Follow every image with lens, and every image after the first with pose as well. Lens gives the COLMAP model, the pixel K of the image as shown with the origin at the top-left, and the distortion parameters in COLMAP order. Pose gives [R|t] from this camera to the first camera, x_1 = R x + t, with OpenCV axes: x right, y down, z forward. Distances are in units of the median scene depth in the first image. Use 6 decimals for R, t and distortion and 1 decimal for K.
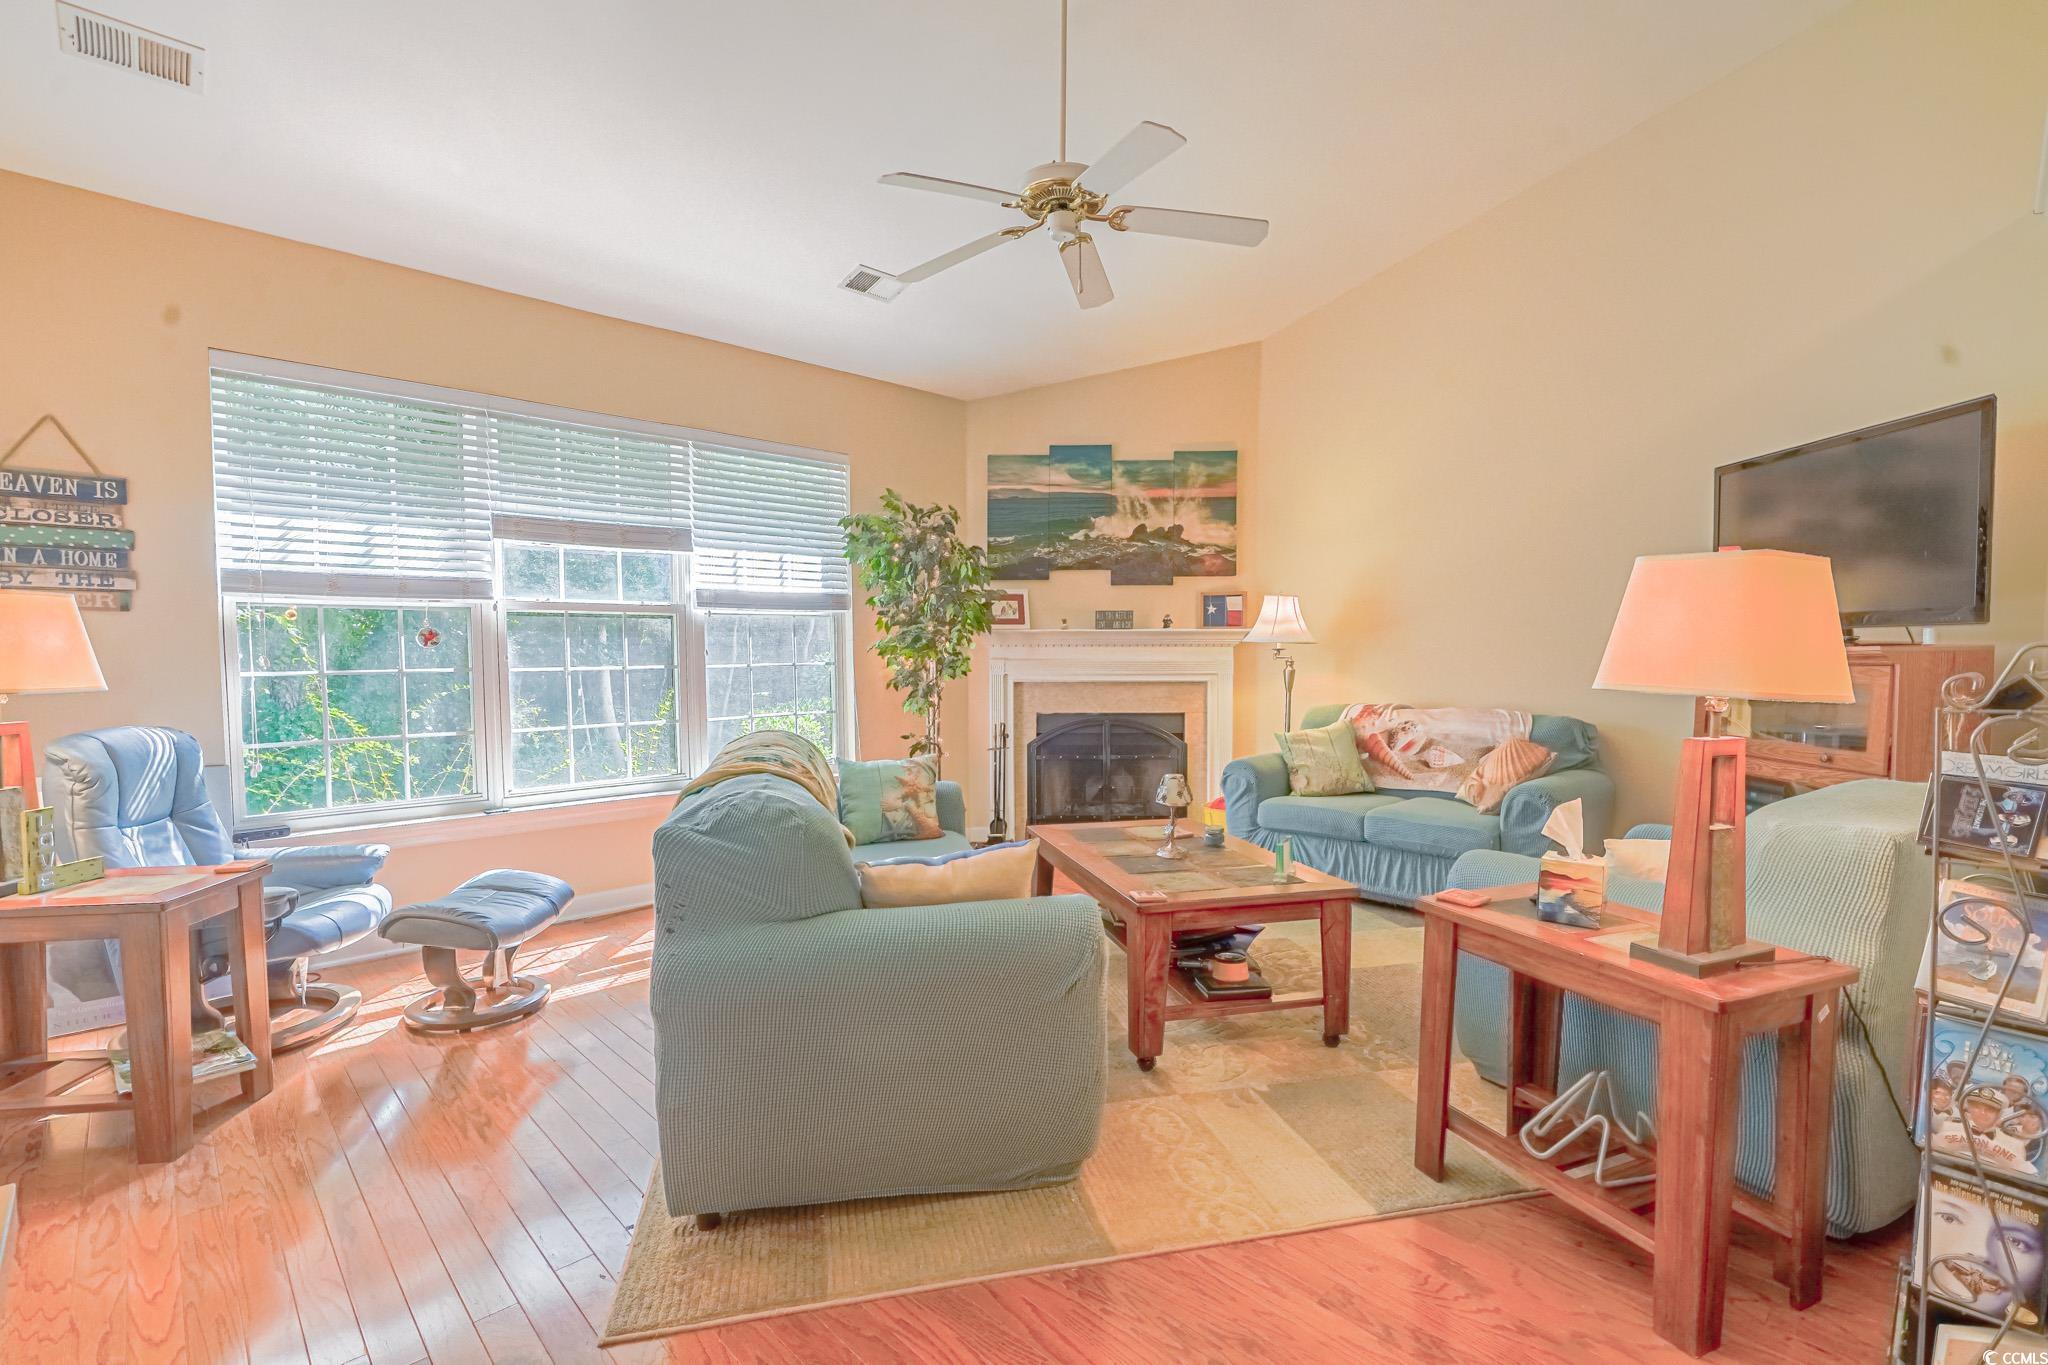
lens RADIAL K [[934.2, 0, 1023.9], [0, 934.2, 696.6], [0, 0, 1]] dist [-0.002228, 0.000278]
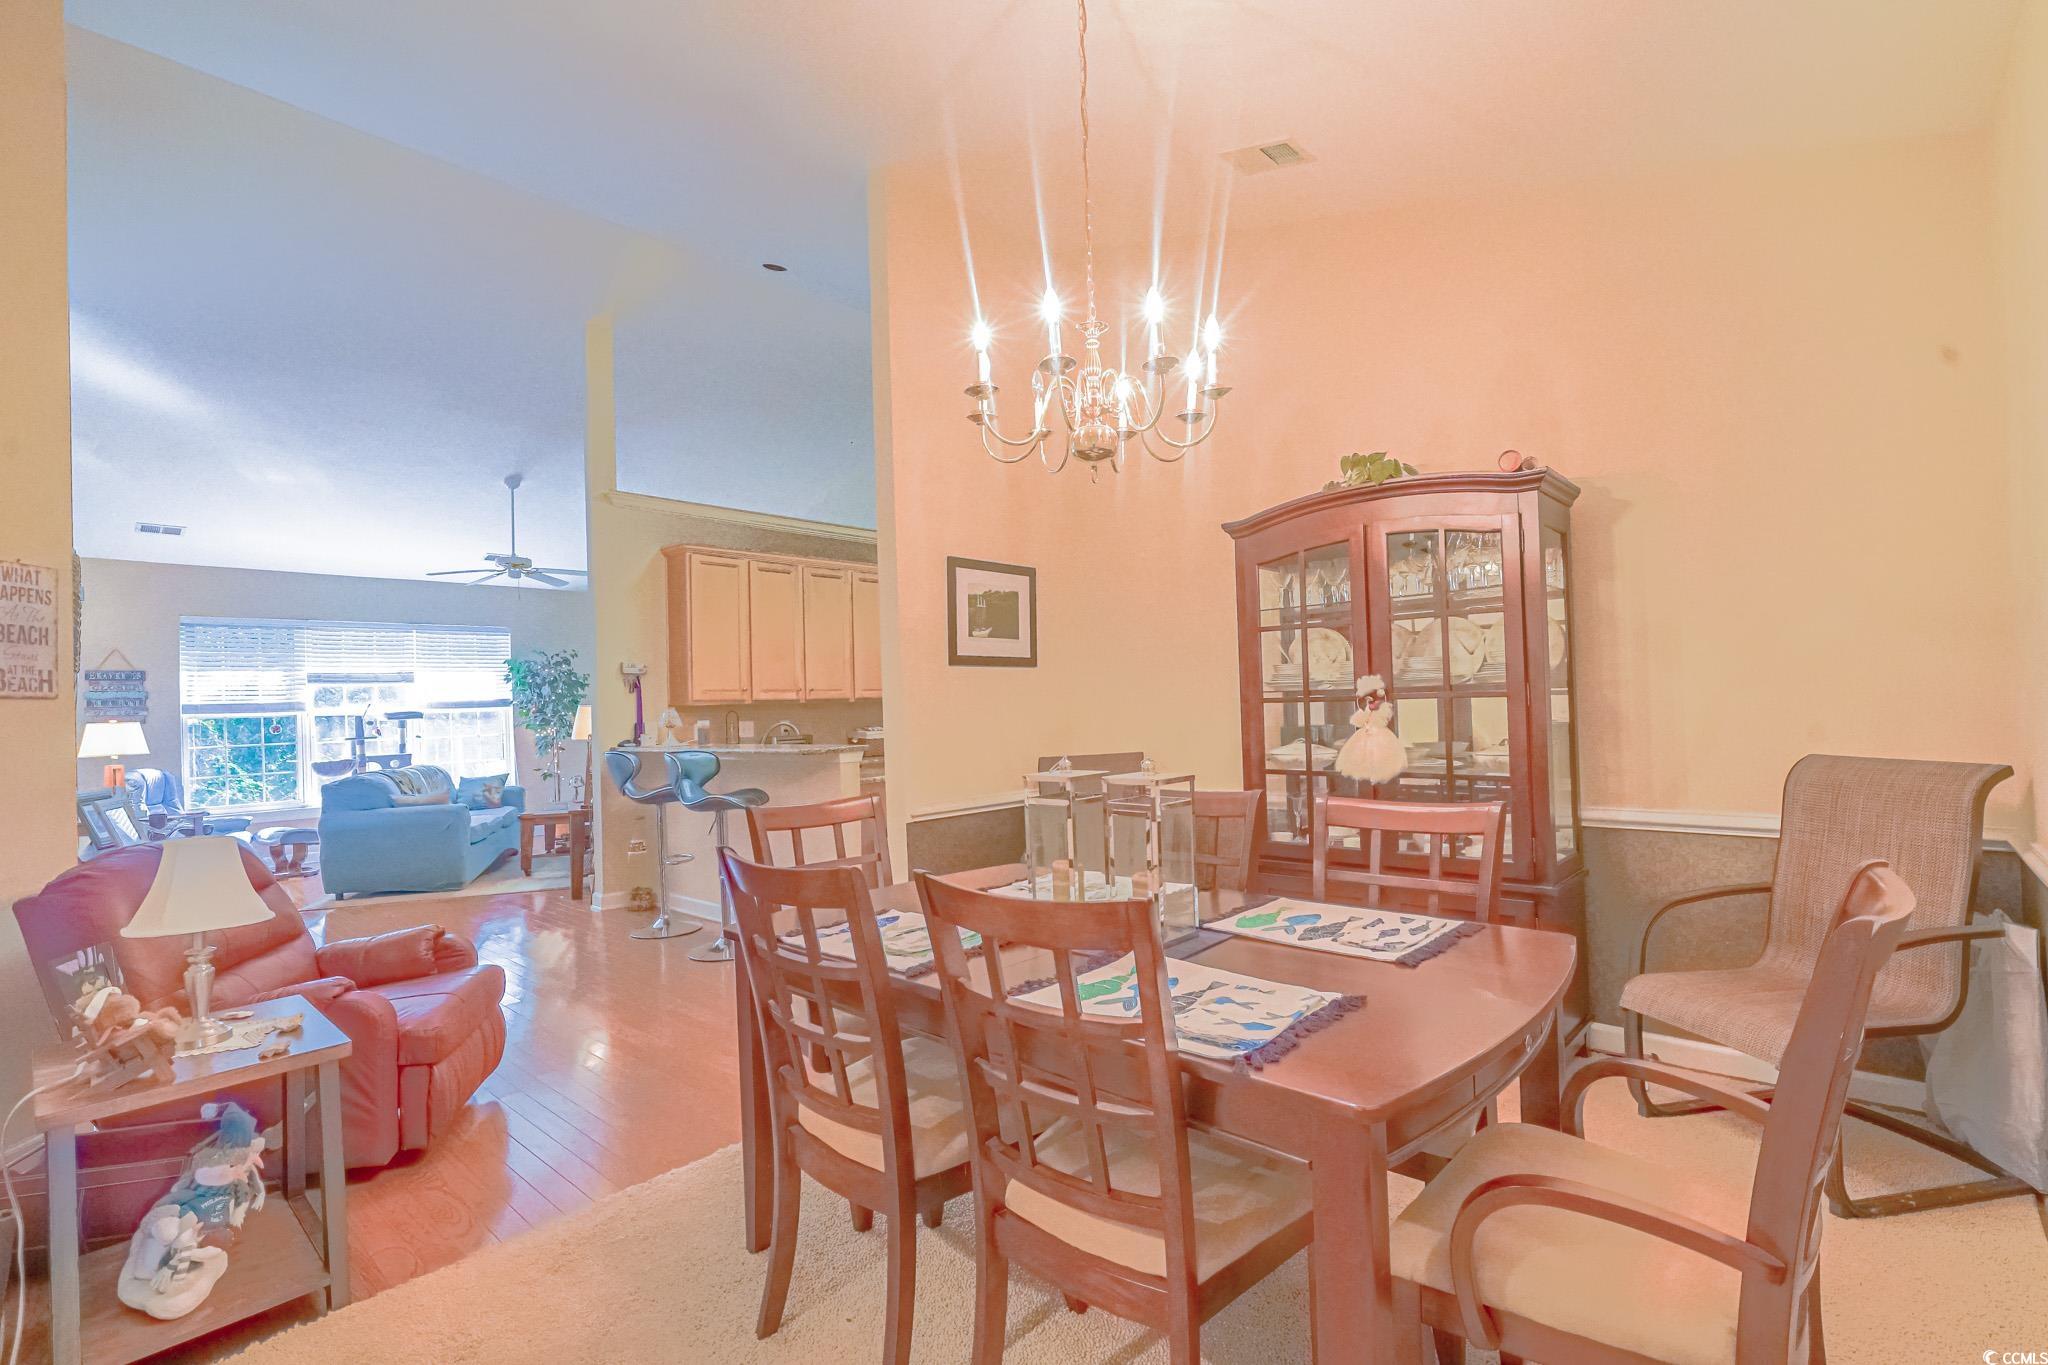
lens RADIAL K [[934.2, 0, 1027.3], [0, 934.2, 692.0], [0, 0, 1]] dist [-0.002228, 0.000278]
pose [[0.997493, -0.029279, 0.064423, 0.709031], [0.033604, 0.997180, -0.067105, 0.040638], [-0.062276, 0.069101, 0.995664, -0.937710]]
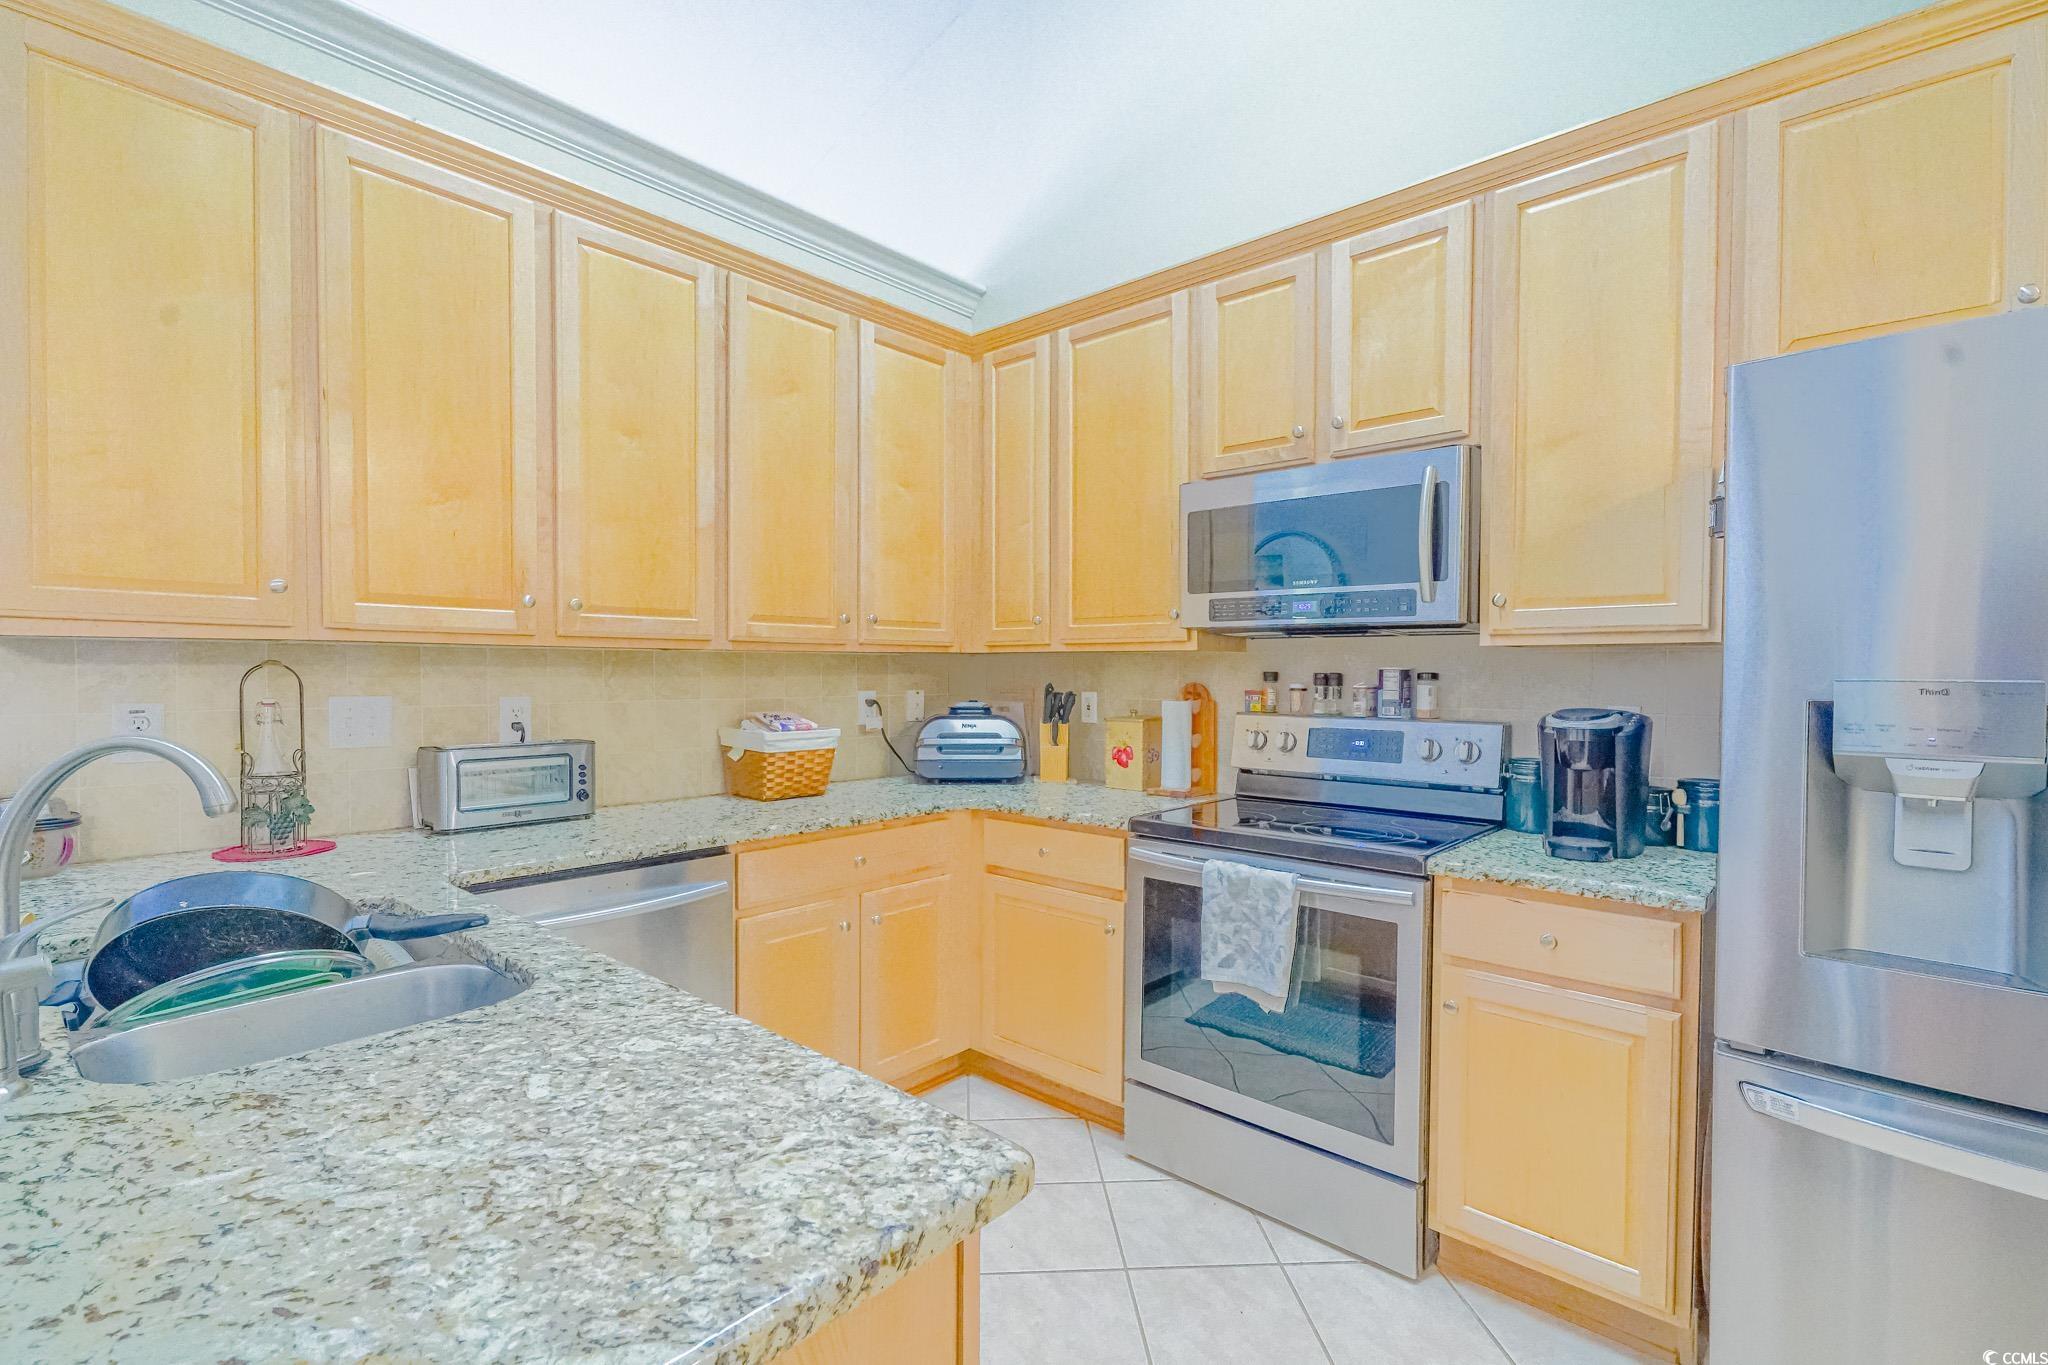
lens RADIAL K [[934.2, 0, 1025.2], [0, 934.2, 693.1], [0, 0, 1]] dist [-0.002228, 0.000278]
pose [[0.997534, 0.001990, 0.070163, 0.666378], [-0.000174, 0.999665, -0.025887, -0.008157], [-0.070191, 0.025811, 0.997200, -0.081348]]
